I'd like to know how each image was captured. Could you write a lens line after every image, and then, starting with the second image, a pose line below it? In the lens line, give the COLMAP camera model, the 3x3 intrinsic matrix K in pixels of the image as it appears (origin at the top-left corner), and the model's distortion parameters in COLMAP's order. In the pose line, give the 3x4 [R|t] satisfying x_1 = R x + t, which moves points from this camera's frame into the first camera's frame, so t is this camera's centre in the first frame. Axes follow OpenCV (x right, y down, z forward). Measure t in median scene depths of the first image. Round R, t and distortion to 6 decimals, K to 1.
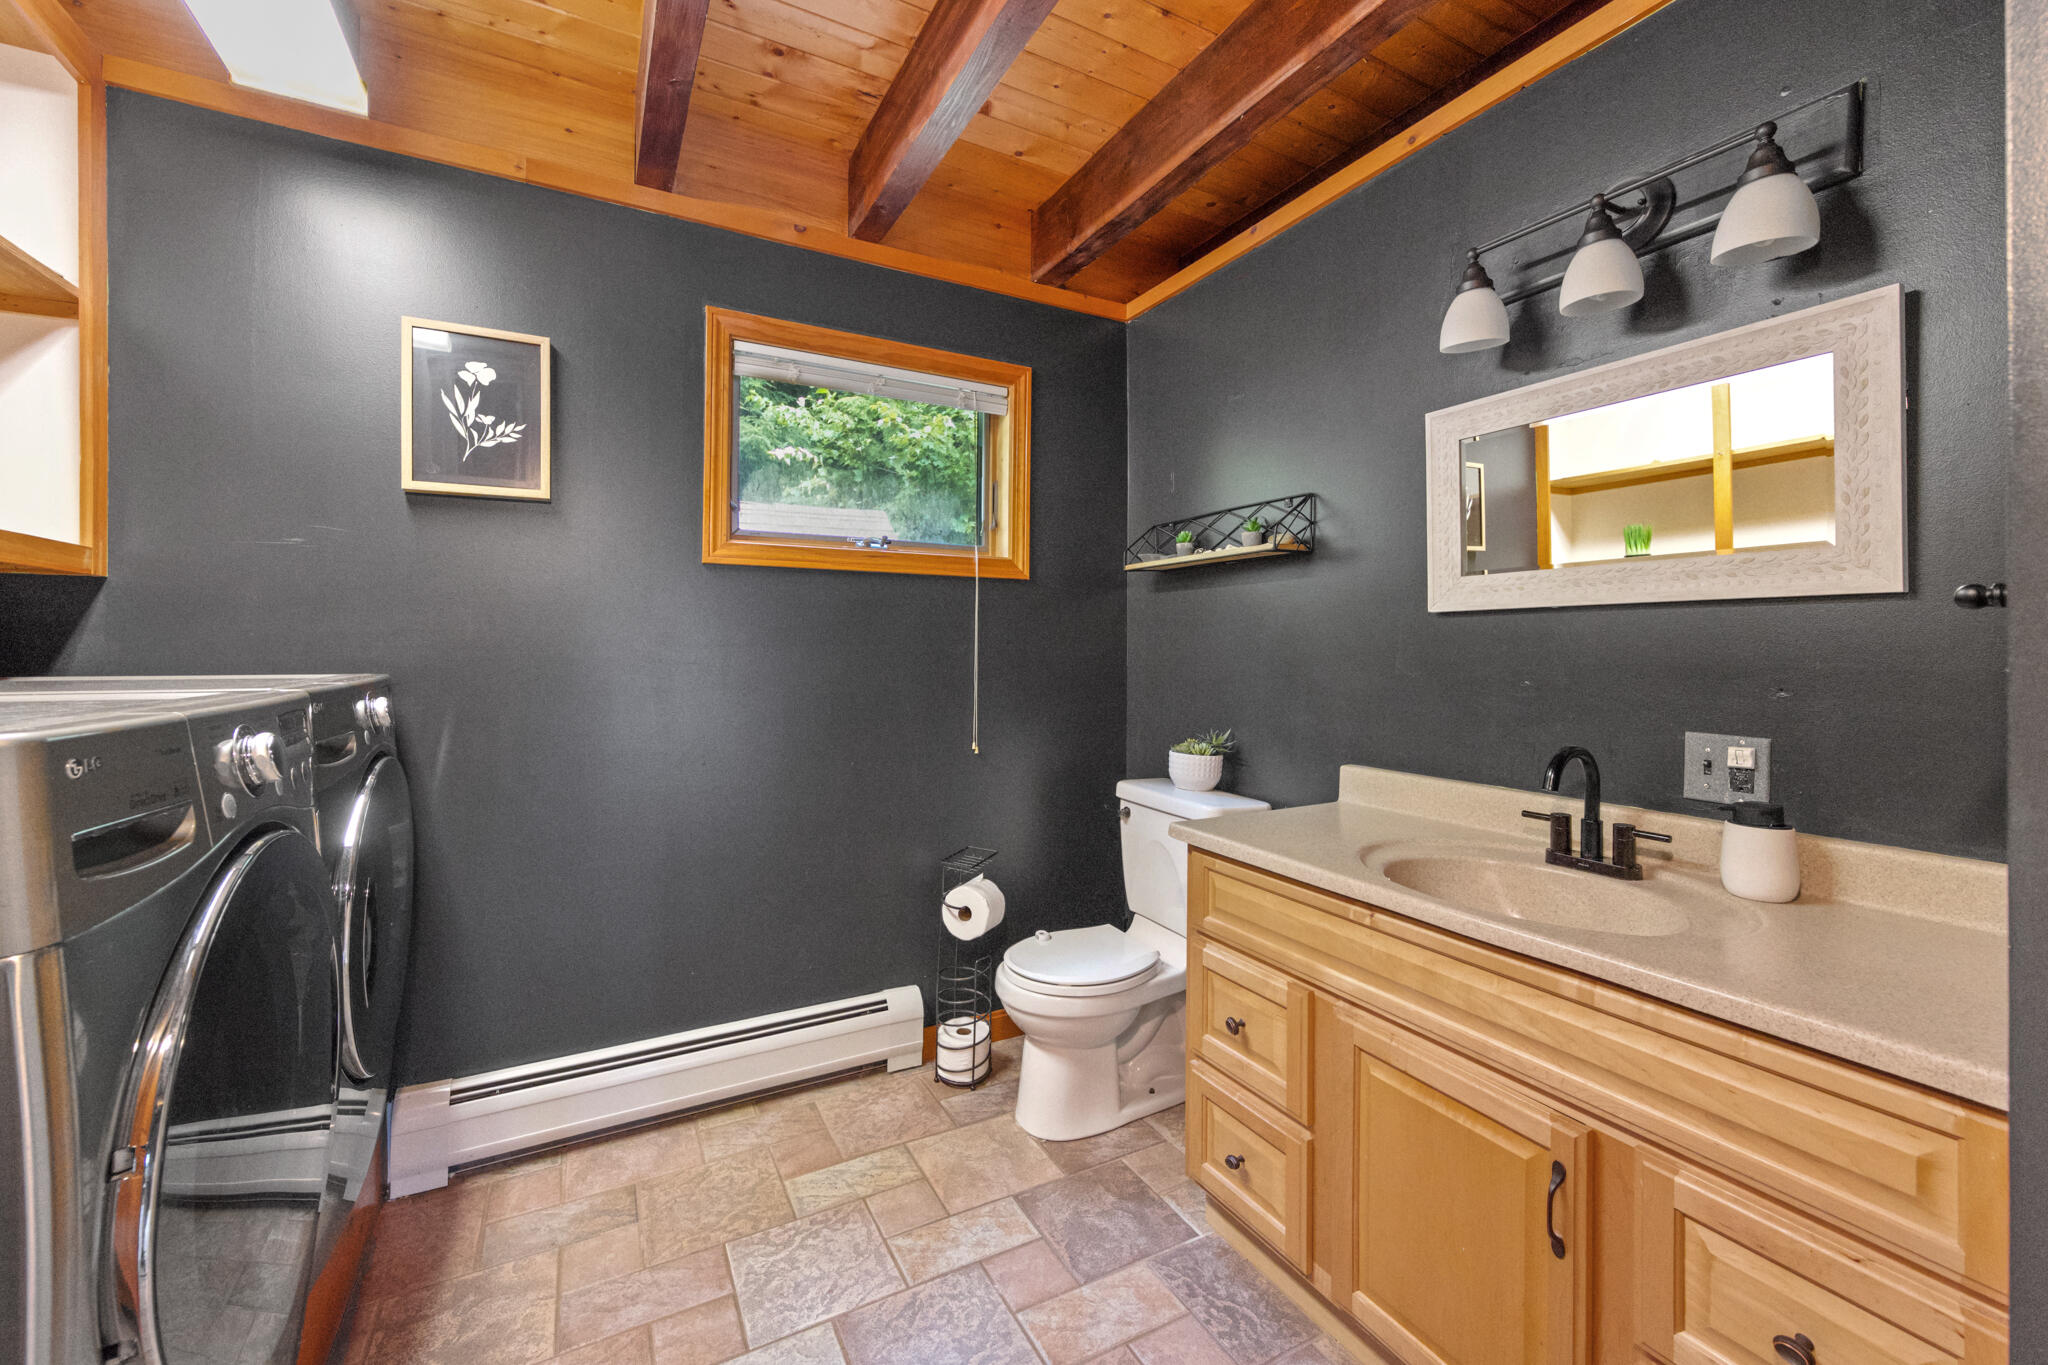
lens RADIAL K [[816.9, 0, 1024.2], [0, 816.9, 663.8], [0, 0, 1]] dist [-0.004103, 0.000616]
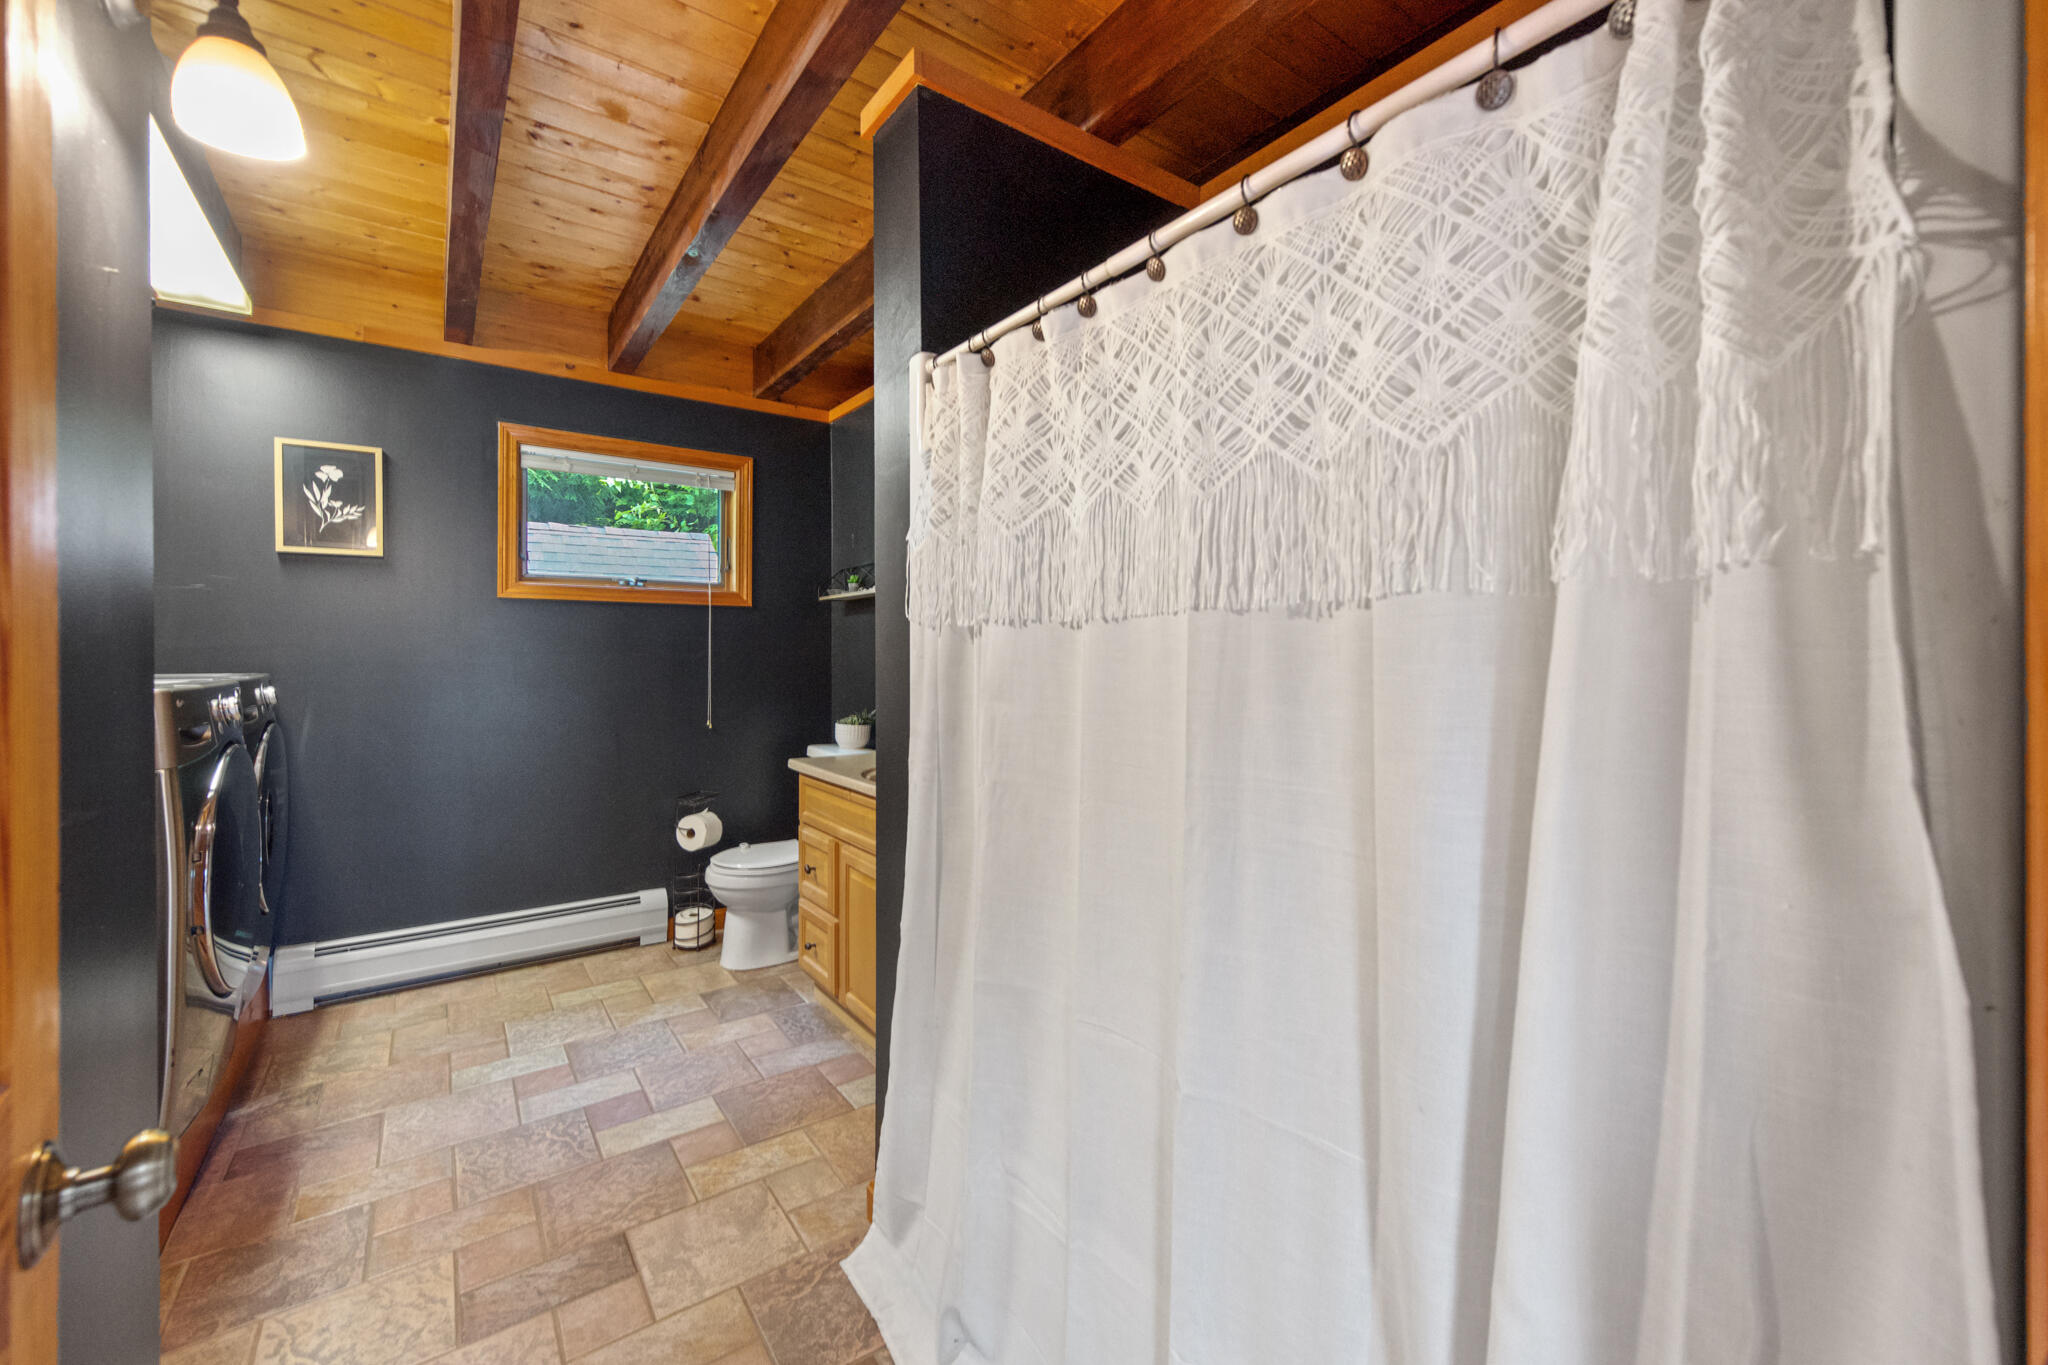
lens RADIAL K [[816.9, 0, 1024.5], [0, 816.9, 673.6], [0, 0, 1]] dist [-0.004103, 0.000616]
pose [[0.991326, -0.006275, 0.131278, 0.370140], [0.005610, 0.999969, 0.005437, 0.010706], [-0.131308, -0.004653, 0.991331, -0.609209]]
